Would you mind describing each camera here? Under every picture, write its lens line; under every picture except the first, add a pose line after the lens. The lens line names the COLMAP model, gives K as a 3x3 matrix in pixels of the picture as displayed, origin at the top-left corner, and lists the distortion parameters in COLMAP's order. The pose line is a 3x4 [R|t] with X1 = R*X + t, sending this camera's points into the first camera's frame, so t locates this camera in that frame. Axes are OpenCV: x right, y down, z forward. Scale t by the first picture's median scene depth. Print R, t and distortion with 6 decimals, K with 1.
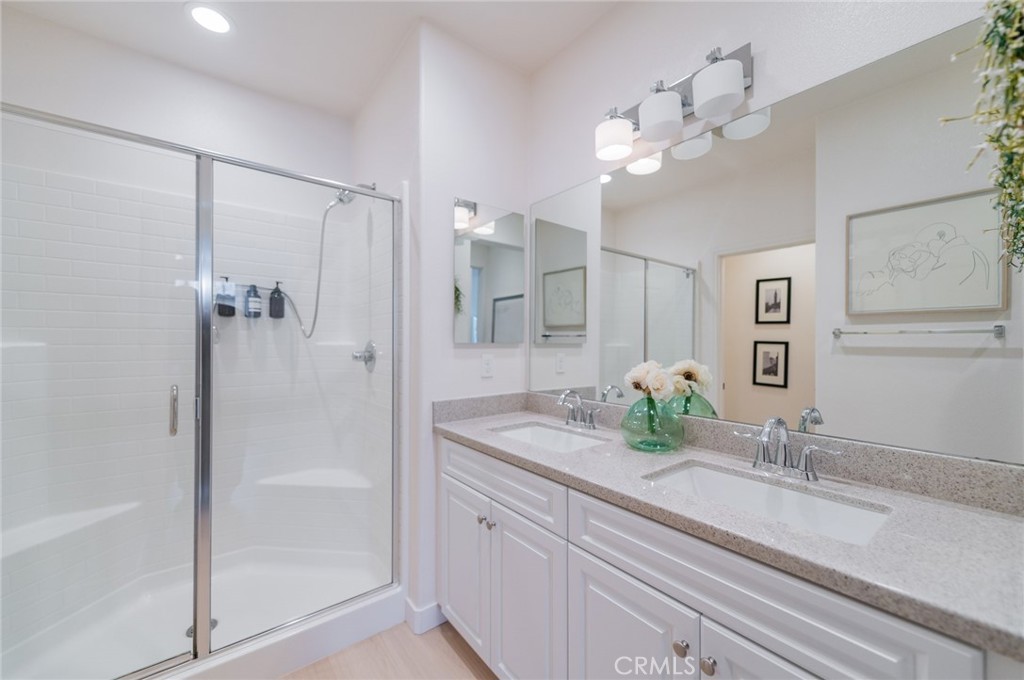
lens RADIAL K [[401.5, 0, 494.7], [0, 401.5, 335.4], [0, 0, 1]] dist [0.011987, -0.003720]
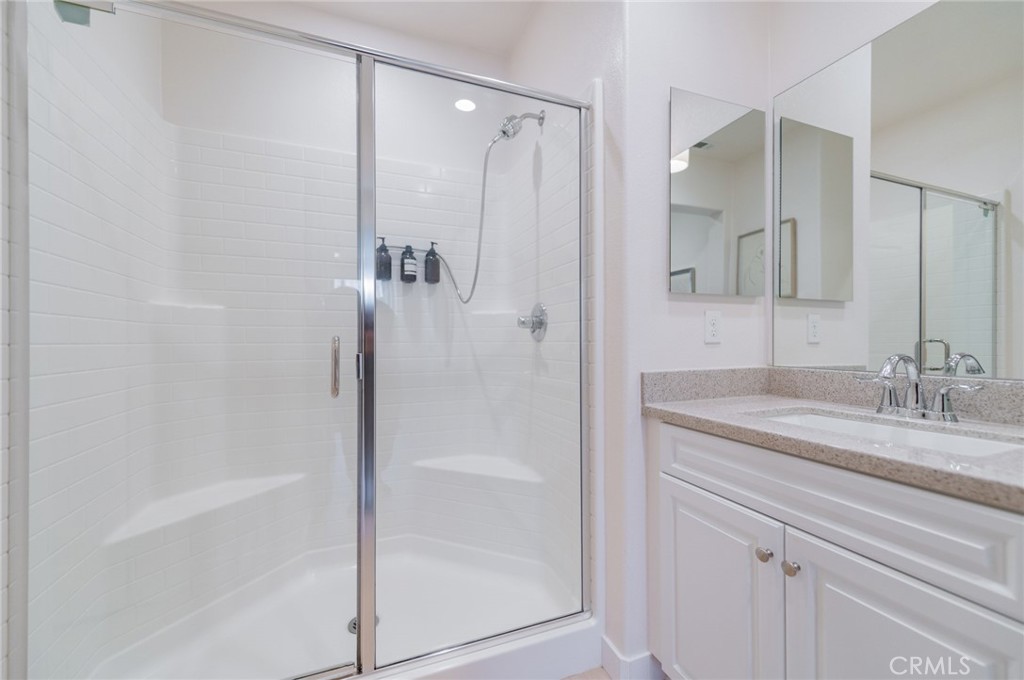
lens RADIAL K [[401.5, 0, 510.5], [0, 401.5, 340.5], [0, 0, 1]] dist [0.011987, -0.003720]
pose [[0.967168, 0.004807, -0.254092, -0.181207], [-0.001186, 0.999896, 0.014402, 0.088628], [0.254135, -0.013627, 0.967073, 0.224792]]
